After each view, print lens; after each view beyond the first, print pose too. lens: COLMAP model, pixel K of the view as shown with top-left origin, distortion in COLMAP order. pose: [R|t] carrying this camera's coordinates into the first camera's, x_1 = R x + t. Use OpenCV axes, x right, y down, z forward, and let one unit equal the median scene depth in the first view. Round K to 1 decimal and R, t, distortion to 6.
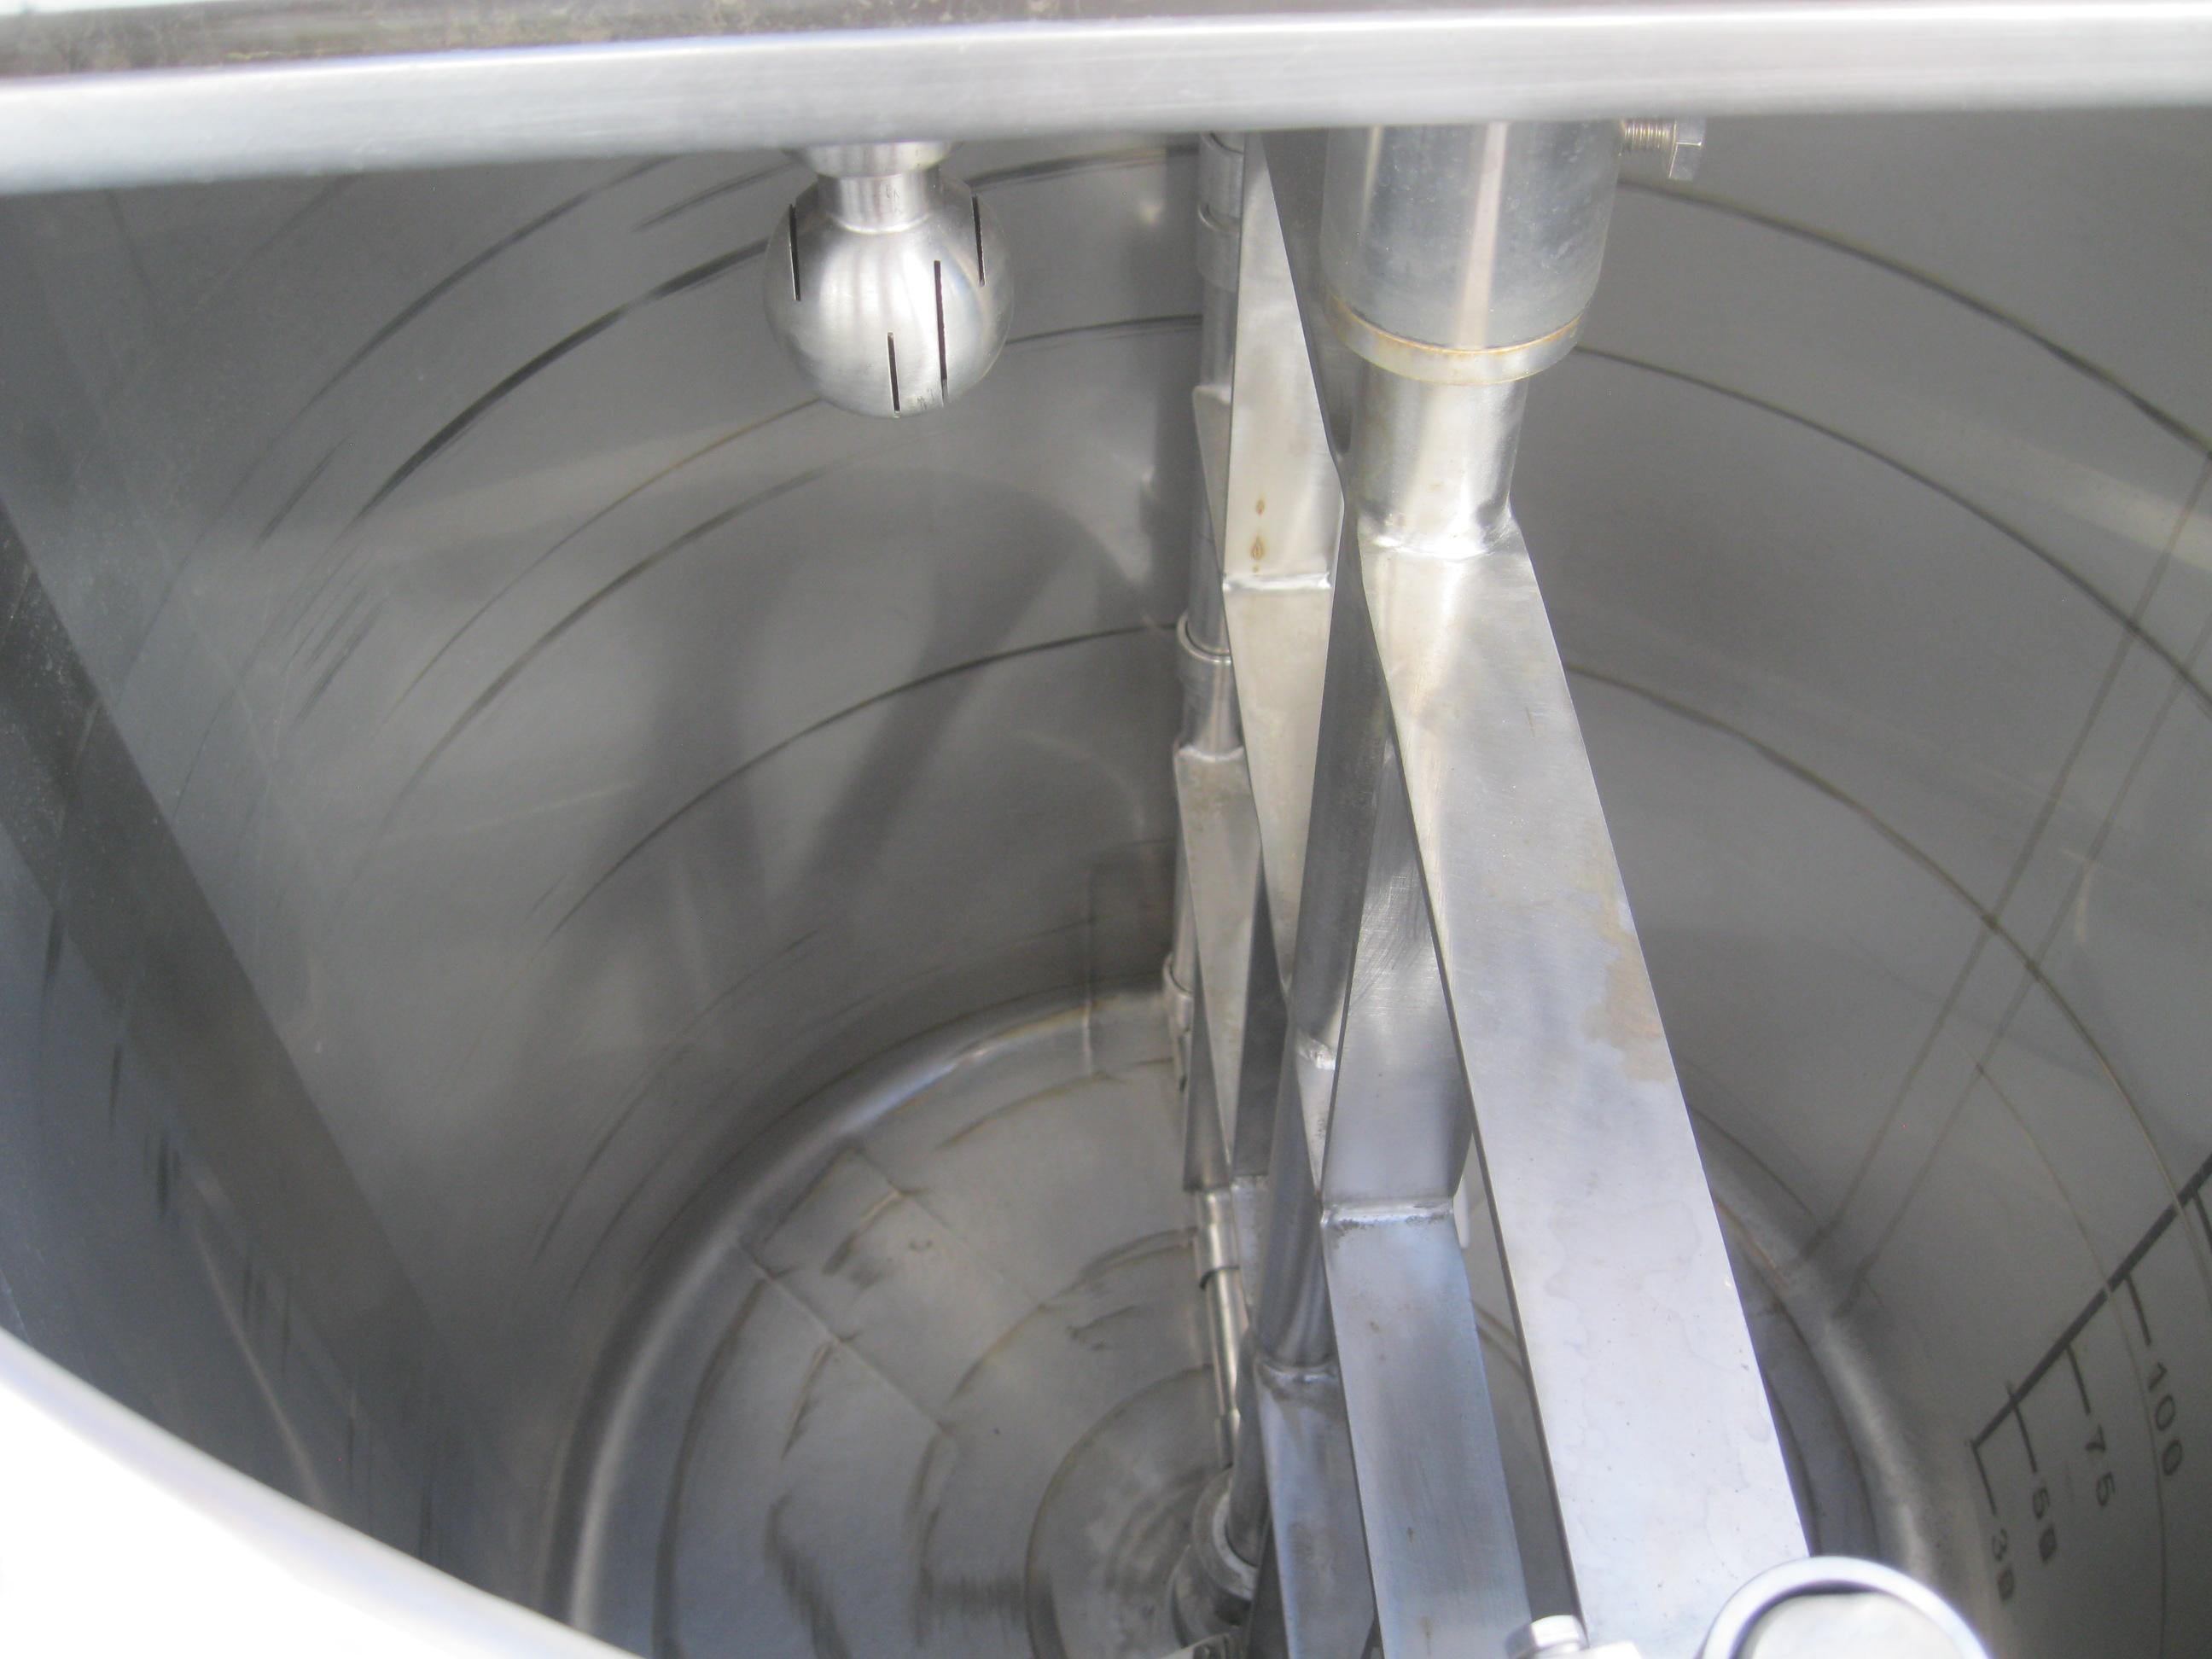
lens RADIAL K [[2297.6, 0, 1034.2], [0, 2297.6, 831.2], [0, 0, 1]] dist [-0.062651, -0.014380]
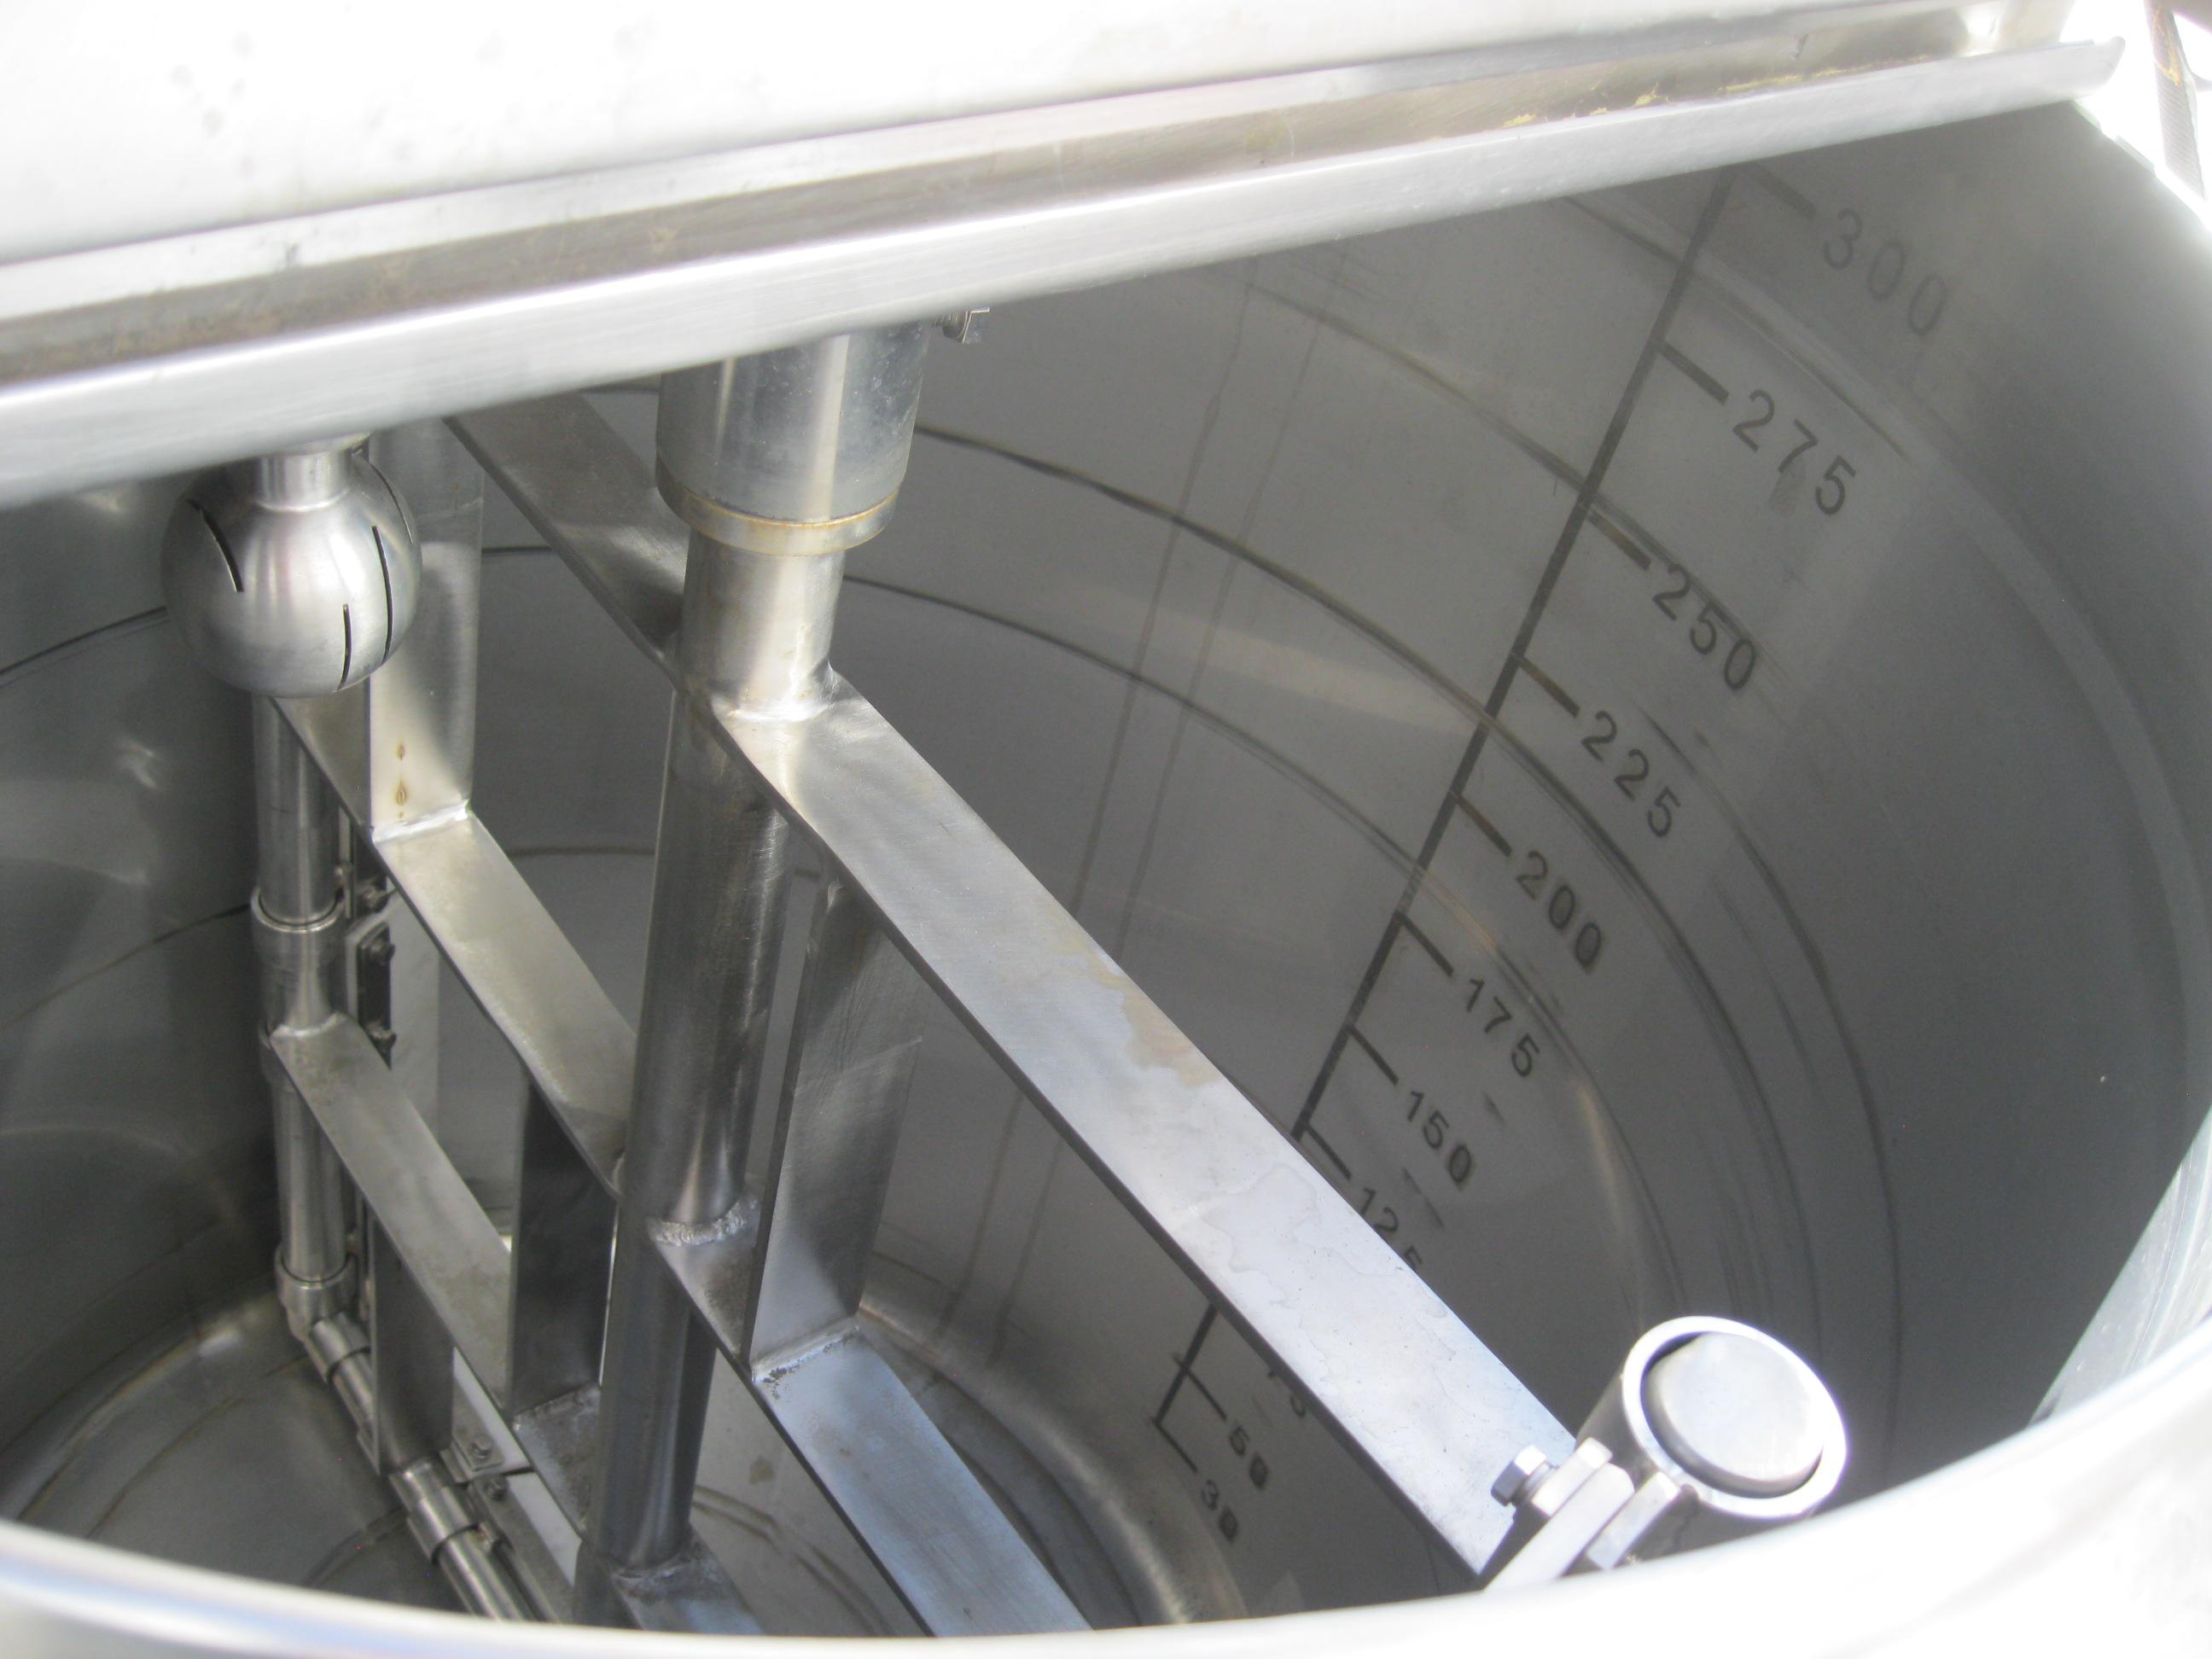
lens RADIAL K [[2297.6, 0, 1034.2], [0, 2297.6, 831.2], [0, 0, 1]] dist [-0.062651, -0.014380]
pose [[0.824938, -0.242519, 0.510550, -0.167015], [0.290984, 0.956598, -0.015769, -0.009403], [-0.484567, 0.161570, 0.859703, 0.008613]]
